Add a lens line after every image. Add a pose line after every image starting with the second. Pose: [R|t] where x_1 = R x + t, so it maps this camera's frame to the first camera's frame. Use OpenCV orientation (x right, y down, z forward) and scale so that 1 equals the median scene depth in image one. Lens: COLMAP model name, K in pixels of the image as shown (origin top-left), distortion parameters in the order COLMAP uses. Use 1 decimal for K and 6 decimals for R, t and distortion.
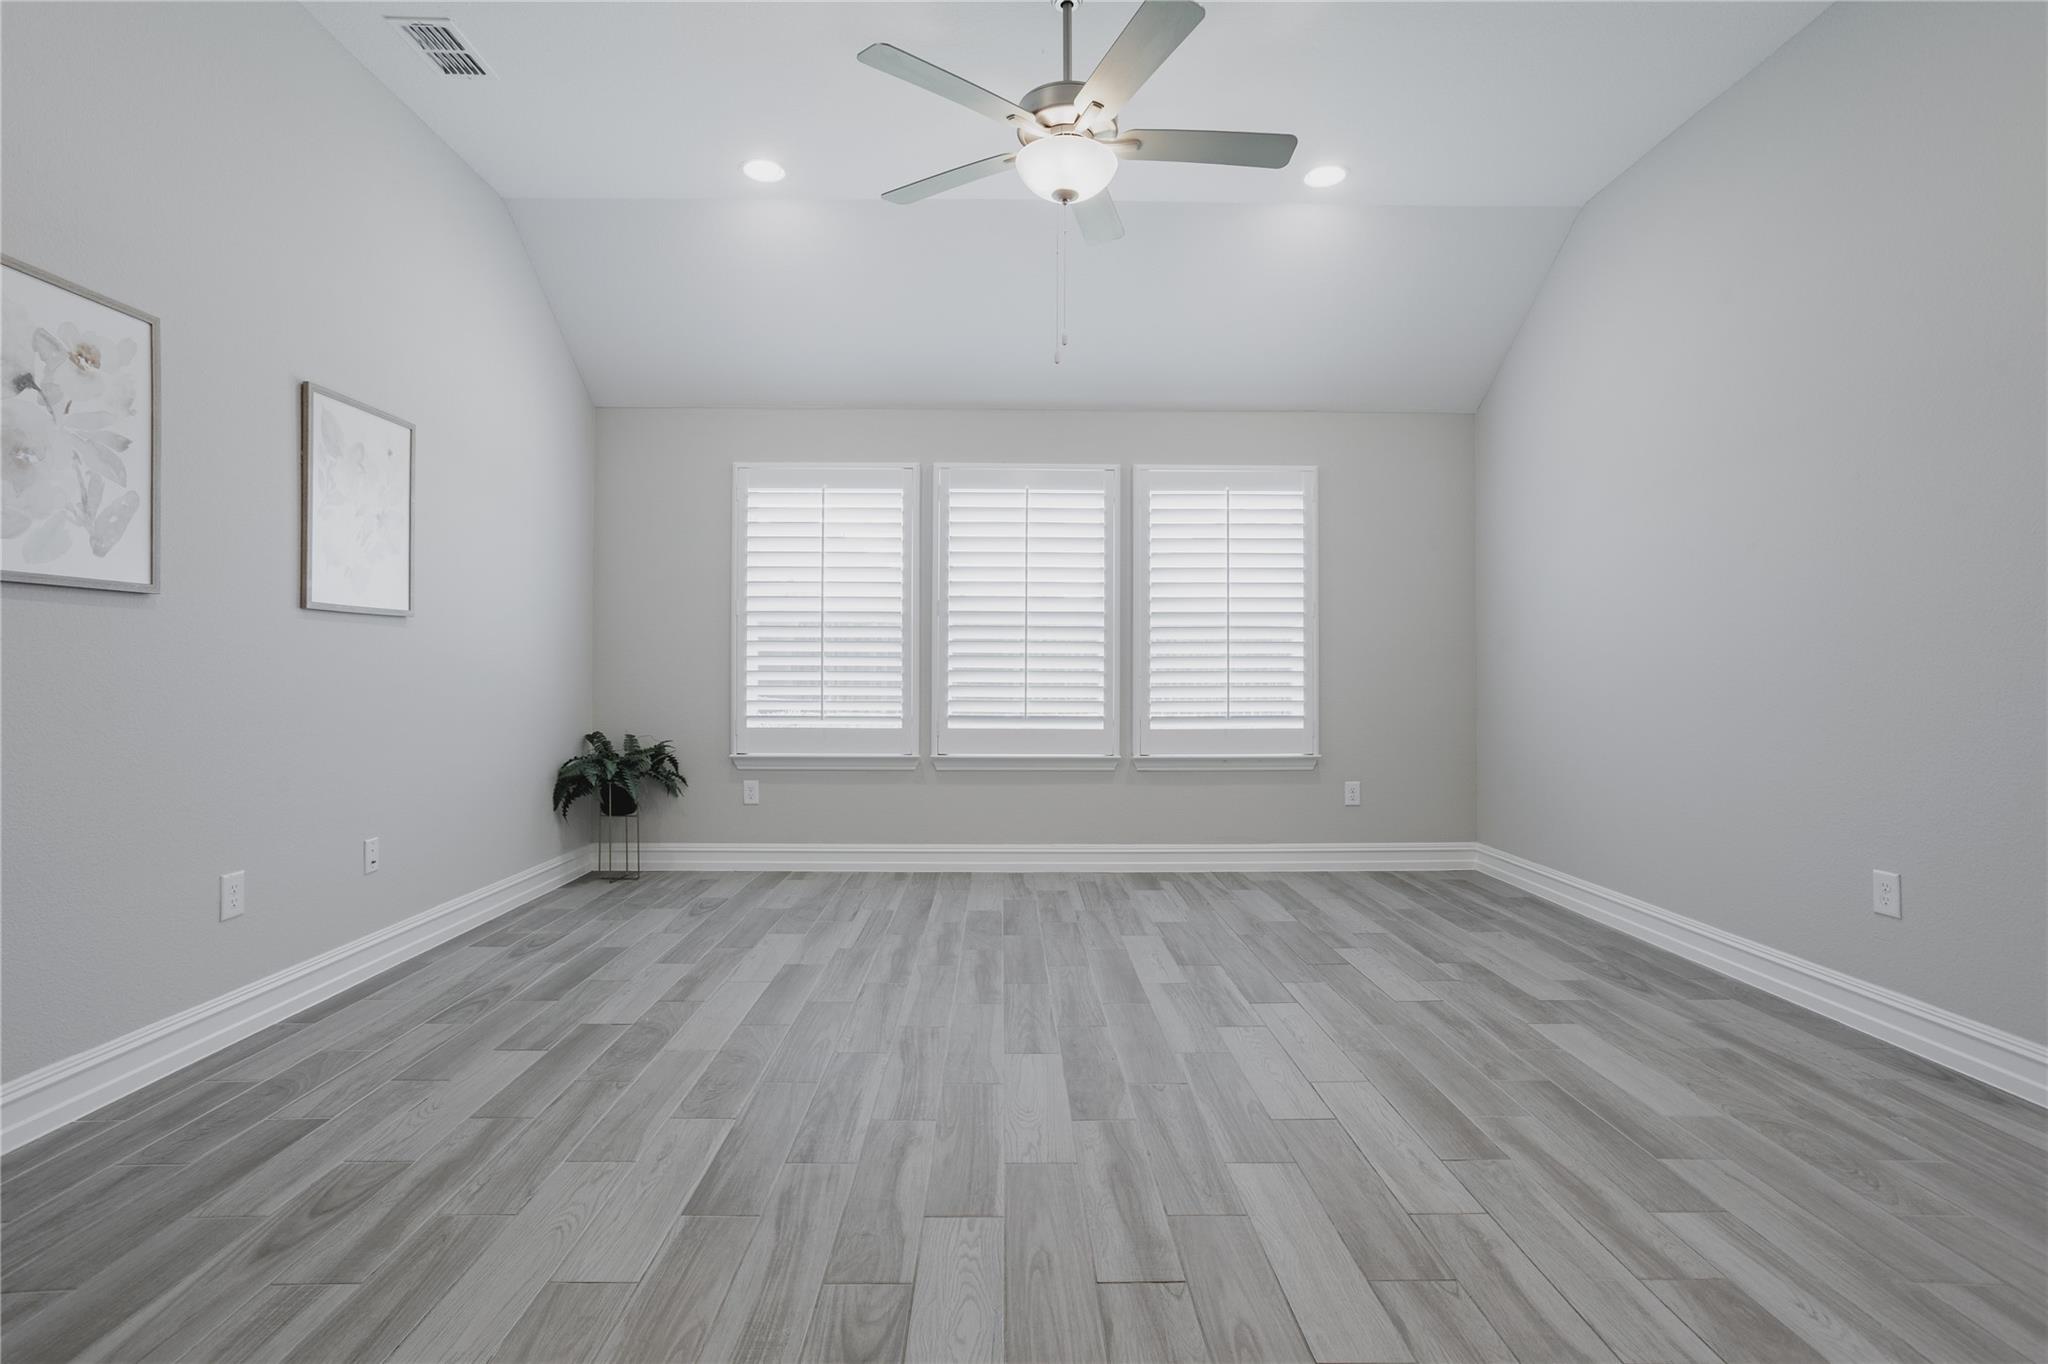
lens RADIAL K [[1016.3, 0, 1031.4], [0, 1016.3, 669.8], [0, 0, 1]] dist [-0.035683, 0.018476]
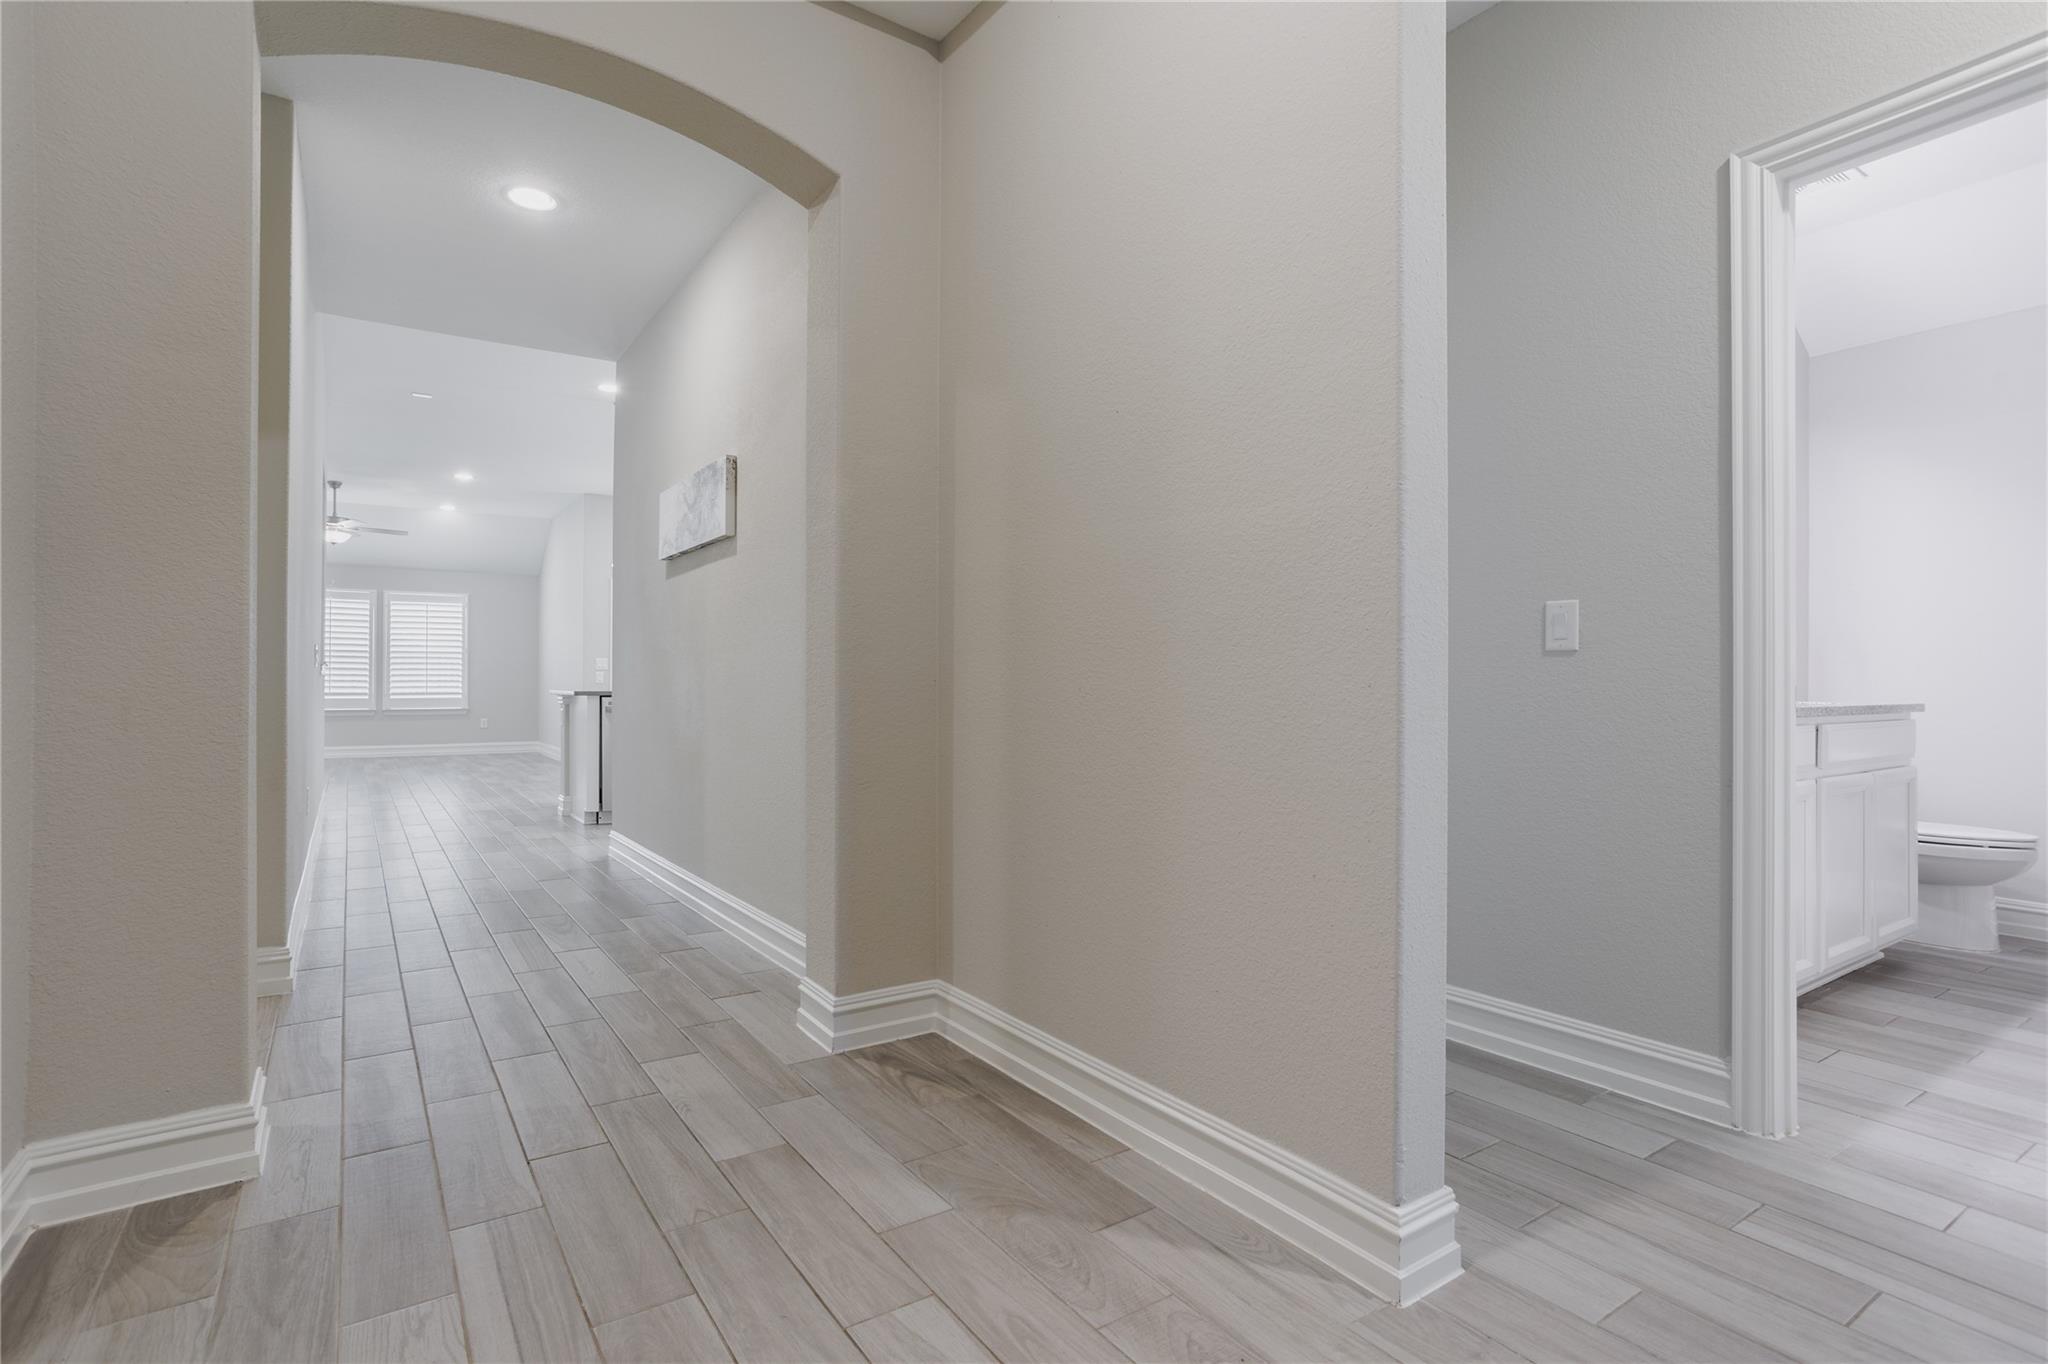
lens RADIAL K [[1016.3, 0, 1045.8], [0, 1016.3, 675.2], [0, 0, 1]] dist [-0.035683, 0.018476]
pose [[0.834883, 0.001063, 0.550426, 0.104207], [-0.003601, 0.999987, 0.003531, -0.012449], [-0.550415, -0.004930, 0.834877, -1.918688]]
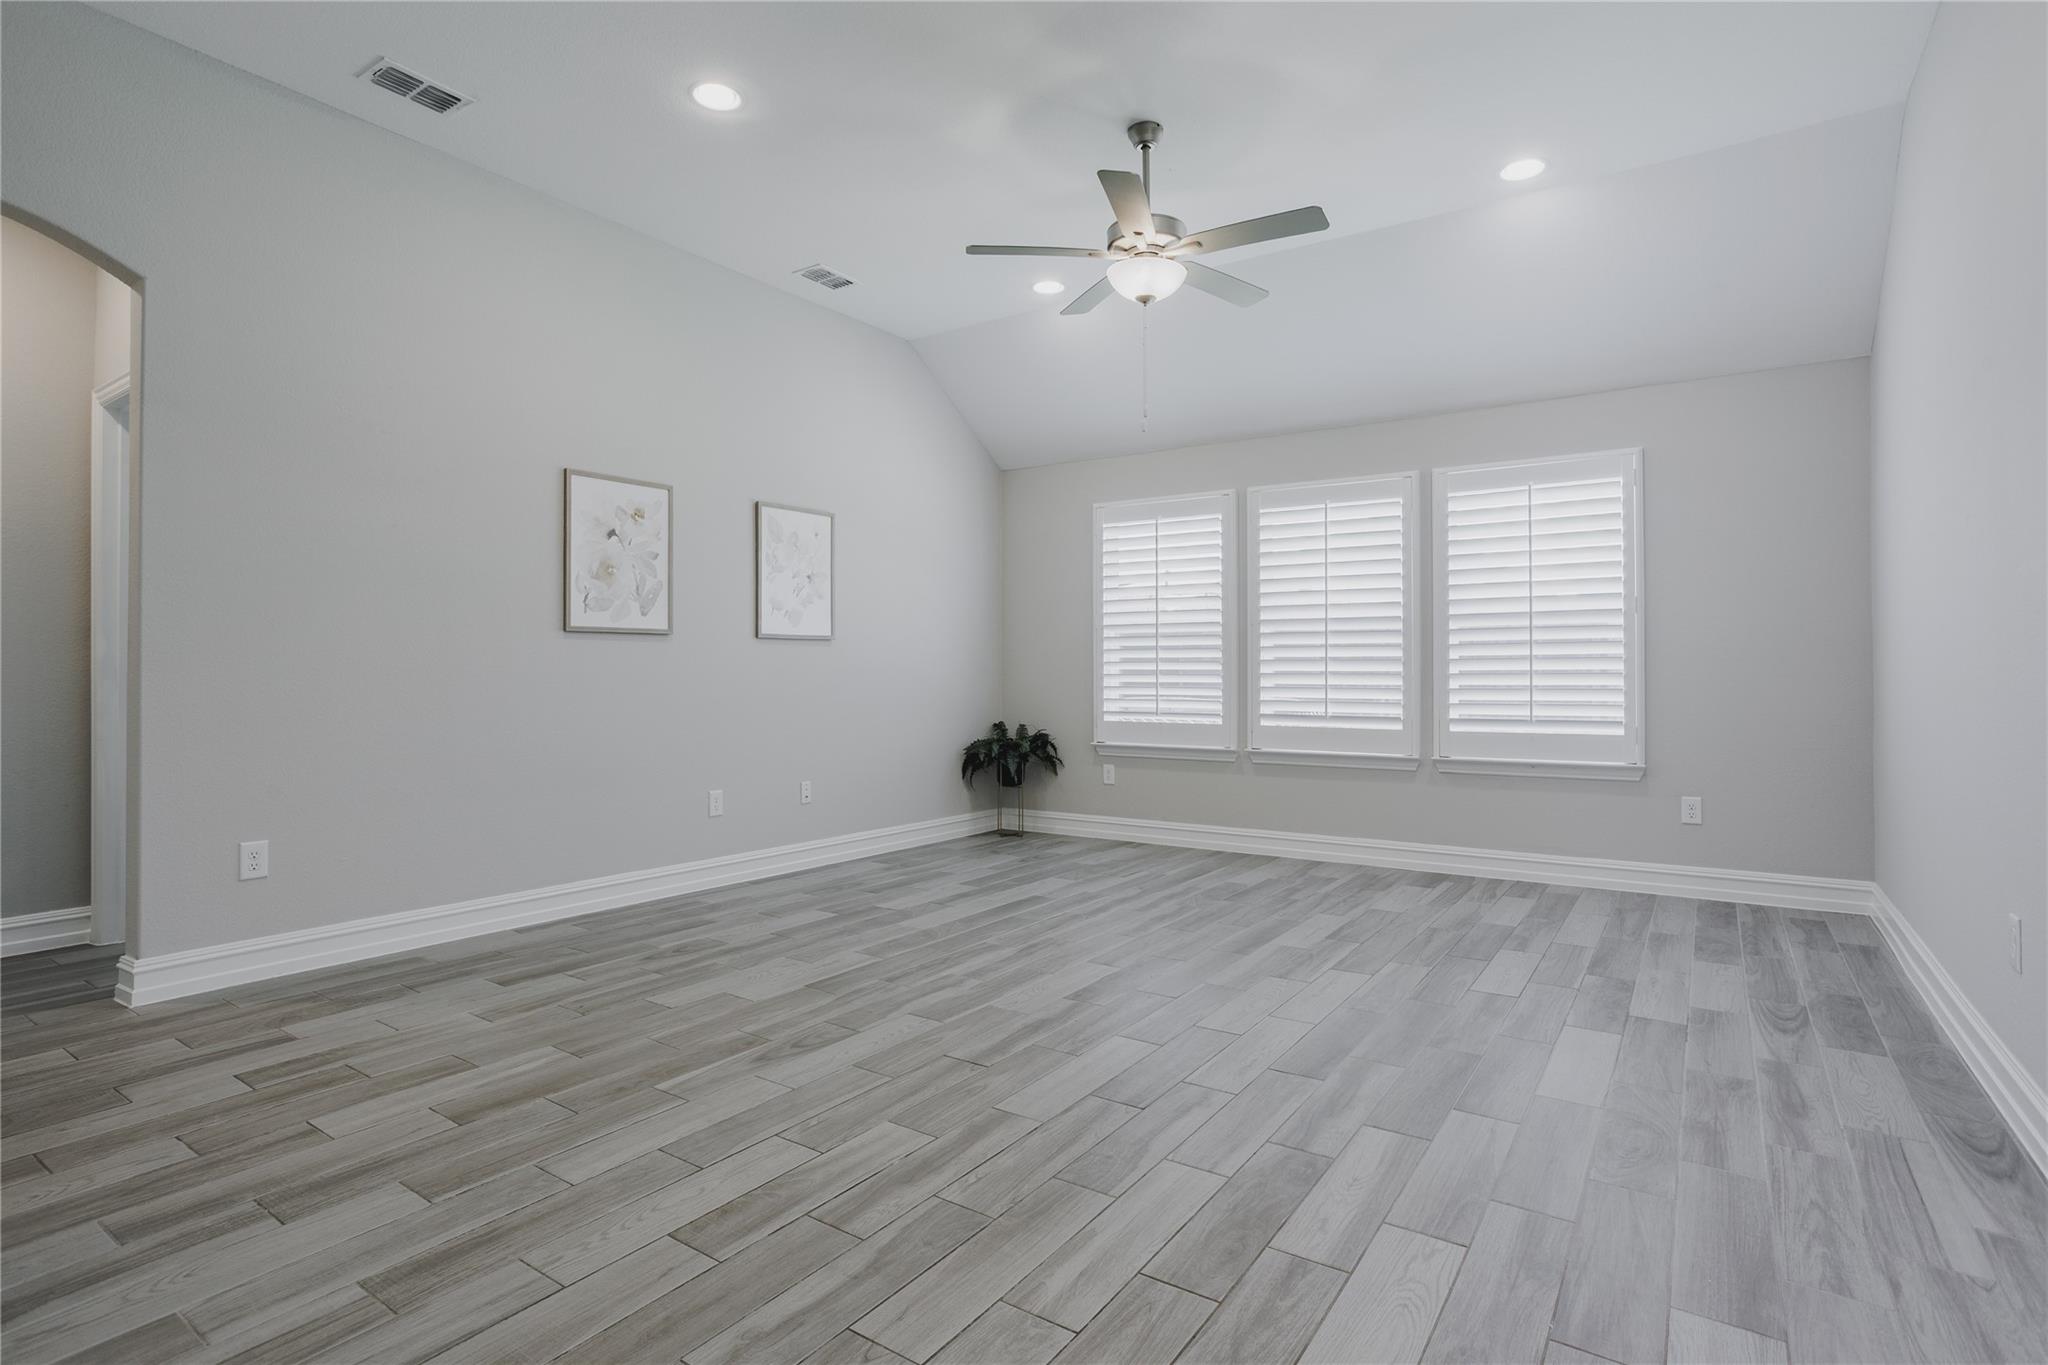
lens RADIAL K [[1051.0, 0, 992.2], [0, 1051.0, 679.5], [0, 0, 1]] dist [-0.036986, 0.014932]
pose [[0.799747, -0.000607, -0.600337, 0.378734], [0.004333, 0.999979, 0.004761, 0.000515], [0.600322, -0.006409, 0.799733, -0.096301]]
